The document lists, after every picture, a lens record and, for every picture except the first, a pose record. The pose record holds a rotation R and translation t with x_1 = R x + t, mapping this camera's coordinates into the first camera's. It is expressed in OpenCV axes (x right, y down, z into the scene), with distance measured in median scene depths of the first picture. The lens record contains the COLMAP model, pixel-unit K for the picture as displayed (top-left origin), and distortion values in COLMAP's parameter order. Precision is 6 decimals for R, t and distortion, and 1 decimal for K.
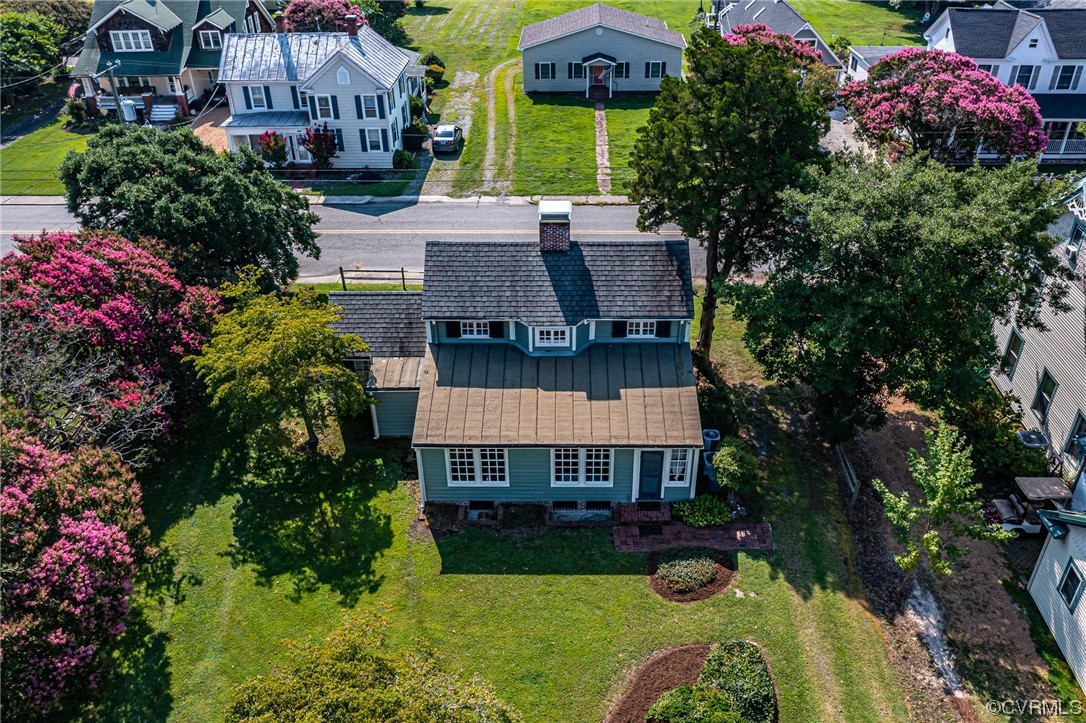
lens RADIAL K [[875.2, 0, 543.0], [0, 875.2, 361.5], [0, 0, 1]] dist [-0.013581, 0.001364]
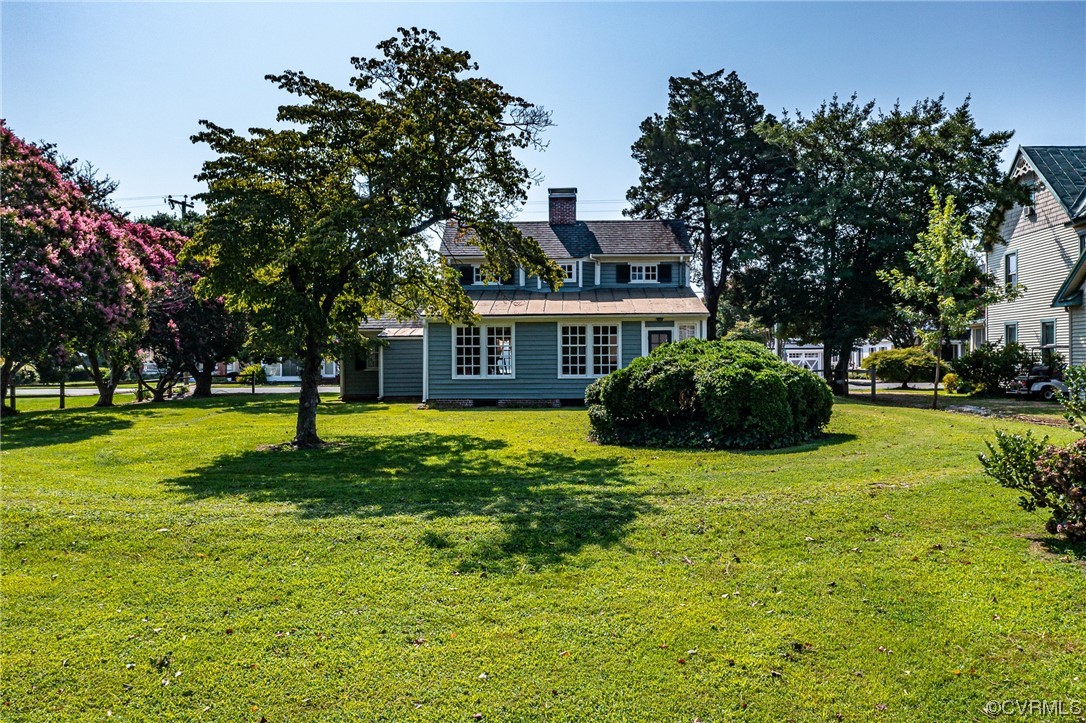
lens RADIAL K [[875.2, 0, 543.0], [0, 875.2, 361.5], [0, 0, 1]] dist [-0.013581, 0.001364]
pose [[0.999883, 0.012486, -0.008821, 0.000770], [-0.015280, 0.834163, -0.551306, 0.646572], [0.000475, 0.551376, 0.834256, 0.175293]]
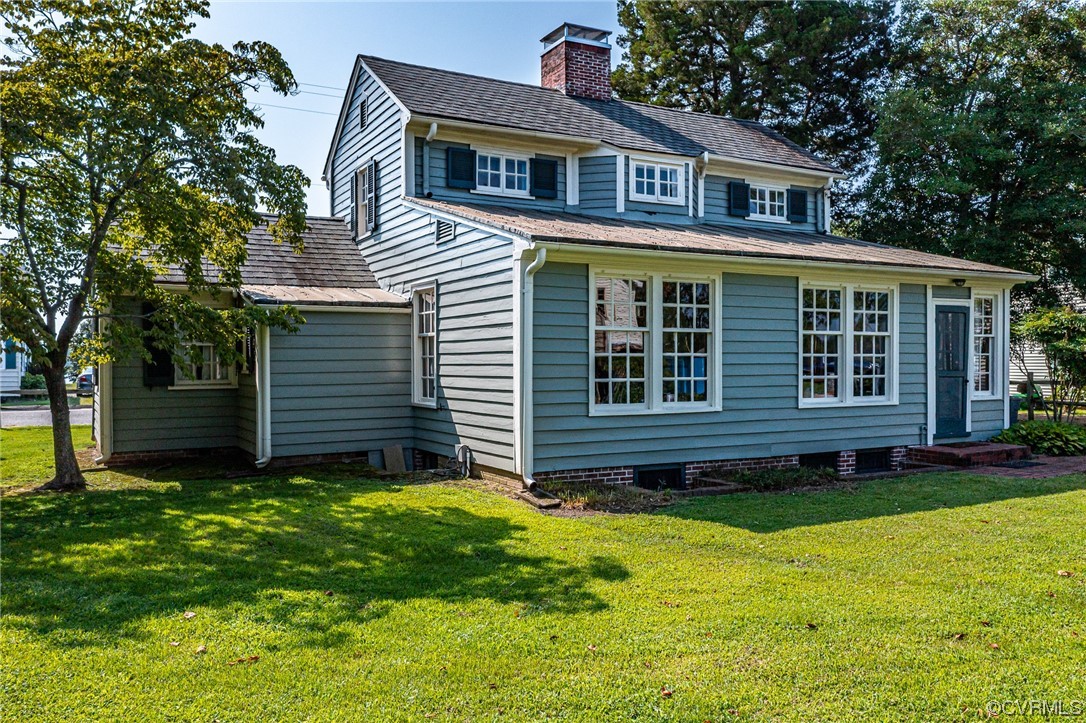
lens RADIAL K [[875.2, 0, 543.0], [0, 875.2, 361.5], [0, 0, 1]] dist [-0.013581, 0.001364]
pose [[0.869763, 0.016870, 0.493181, -0.296731], [0.260090, 0.833658, -0.487204, 0.289797], [-0.419363, 0.552024, 0.720697, 0.718429]]
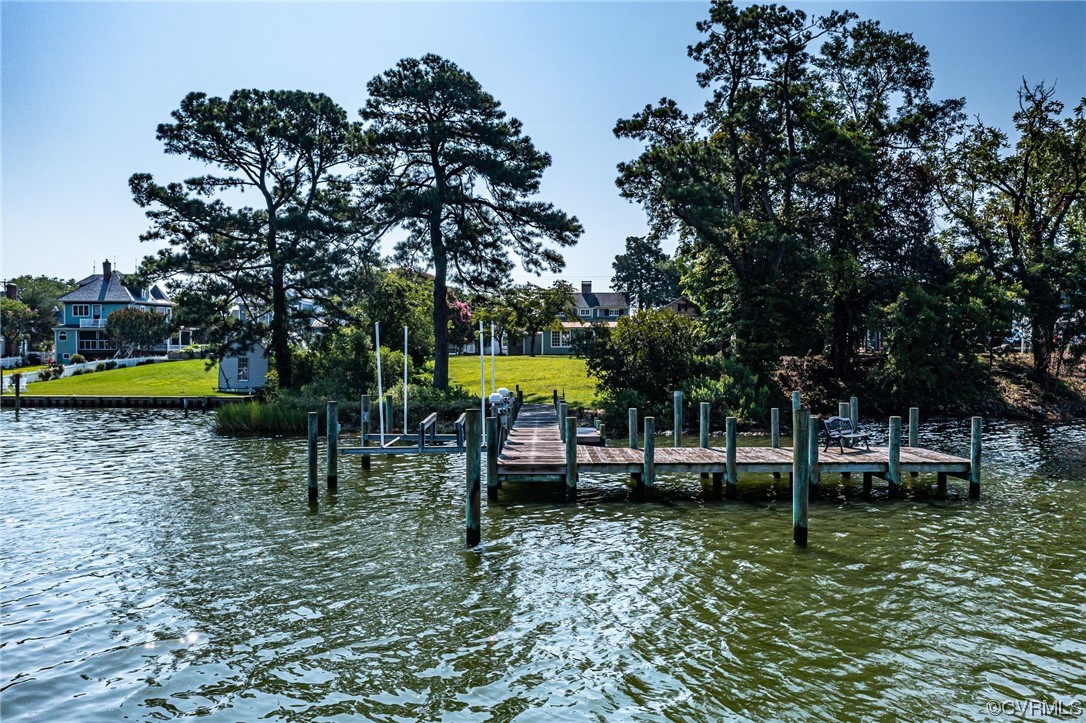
lens RADIAL K [[875.2, 0, 543.0], [0, 875.2, 361.5], [0, 0, 1]] dist [-0.013581, 0.001364]
pose [[0.998820, 0.017742, -0.045207, 0.003964], [-0.039479, 0.838748, -0.543087, 1.844493], [0.028282, 0.544231, 0.838459, -1.559184]]
